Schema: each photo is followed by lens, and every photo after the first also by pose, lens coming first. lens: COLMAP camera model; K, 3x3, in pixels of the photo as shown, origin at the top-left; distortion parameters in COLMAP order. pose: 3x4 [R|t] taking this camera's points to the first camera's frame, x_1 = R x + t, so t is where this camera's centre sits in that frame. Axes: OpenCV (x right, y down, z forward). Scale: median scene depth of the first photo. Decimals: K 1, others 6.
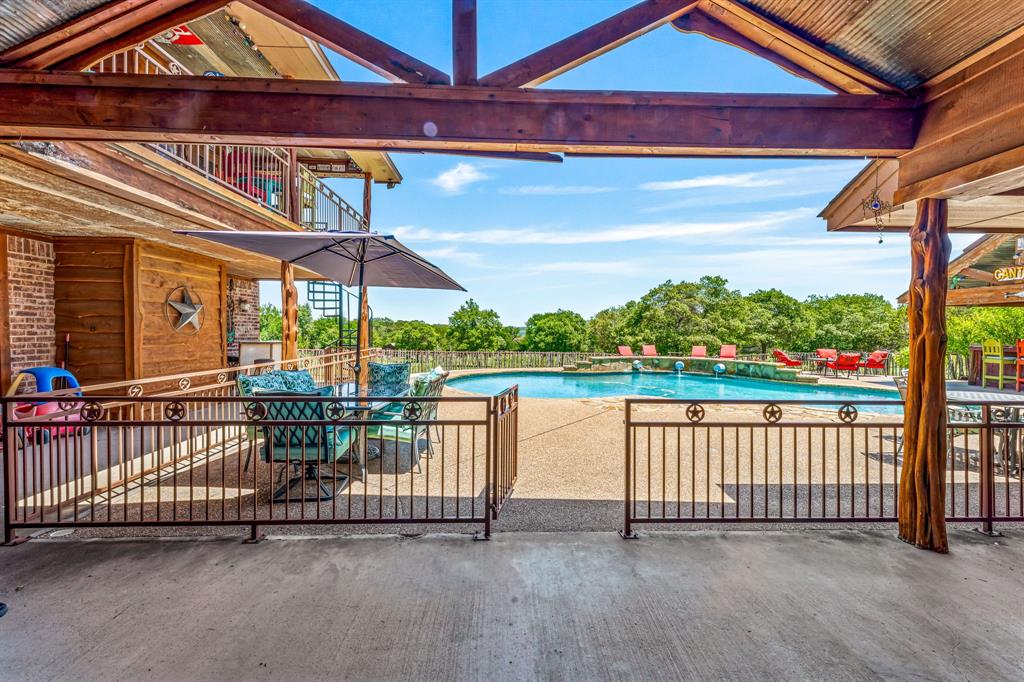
lens RADIAL K [[407.8, 0, 510.6], [0, 407.8, 336.4], [0, 0, 1]] dist [0.001826, 0.000300]
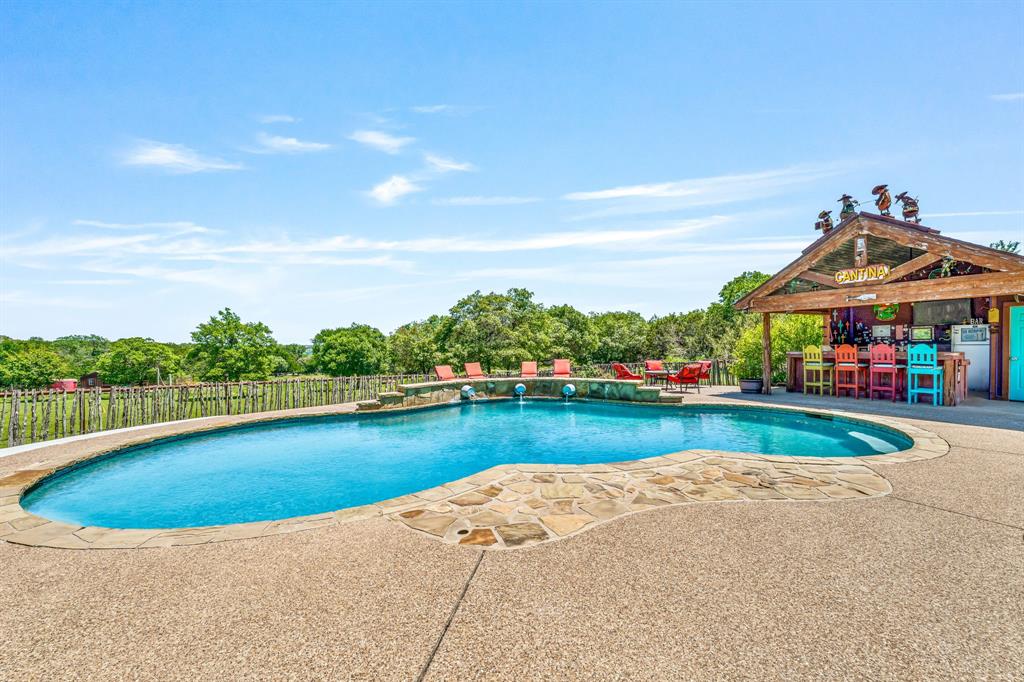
lens RADIAL K [[407.8, 0, 510.6], [0, 407.8, 336.4], [0, 0, 1]] dist [0.001826, 0.000300]
pose [[0.885272, -0.008063, 0.465003, 0.020101], [0.026900, 0.999063, -0.033890, -0.000496], [-0.464294, 0.042511, 0.884660, 0.143074]]
